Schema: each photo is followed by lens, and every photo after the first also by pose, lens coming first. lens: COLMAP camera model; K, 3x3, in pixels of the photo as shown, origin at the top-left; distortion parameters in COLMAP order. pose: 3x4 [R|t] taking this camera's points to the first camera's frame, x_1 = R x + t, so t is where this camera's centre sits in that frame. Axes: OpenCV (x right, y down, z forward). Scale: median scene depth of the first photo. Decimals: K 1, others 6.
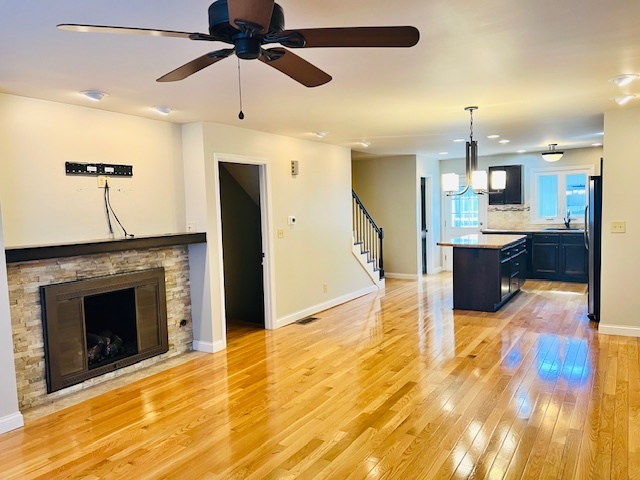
lens RADIAL K [[482.7, 0, 320.0], [0, 482.7, 240.0], [0, 0, 1]] dist [0.063570, -0.072560]
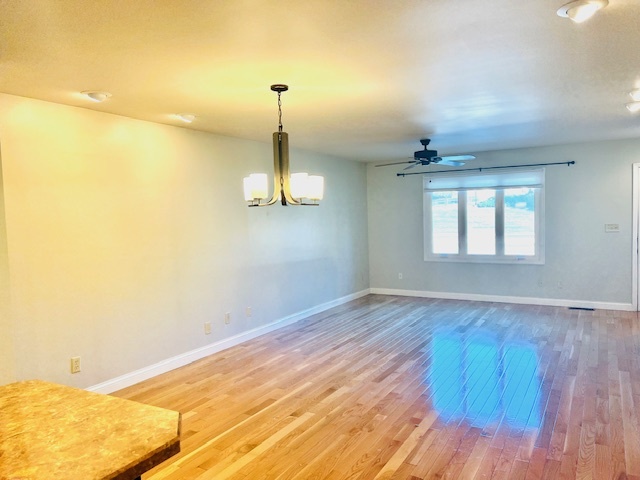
lens RADIAL K [[482.7, 0, 320.0], [0, 482.7, 240.0], [0, 0, 1]] dist [0.063570, -0.072560]
pose [[-0.997784, 0.060022, -0.028710, 0.257422], [0.055942, 0.990405, 0.126366, -0.120890], [0.036019, 0.124480, -0.991568, 1.591090]]
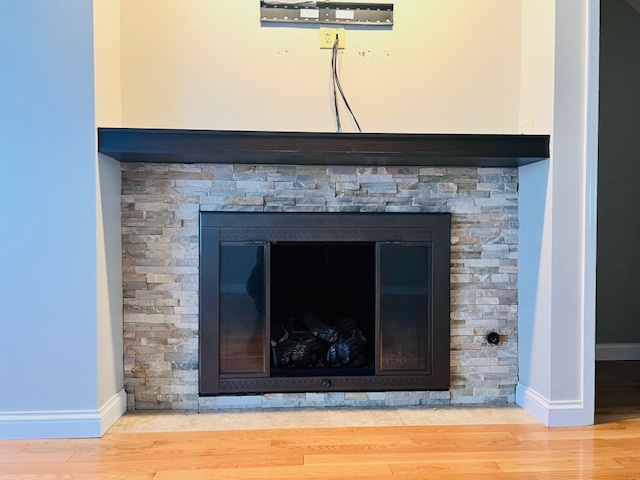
lens RADIAL K [[488.8, 0, 320.0], [0, 488.8, 240.0], [0, 0, 1]] dist [0.033835, -0.006496]
pose [[0.582775, 0.048800, -0.811167, 0.000481], [-0.077054, 0.997016, 0.004622, 0.085803], [0.808973, 0.059810, 0.584796, 0.576582]]
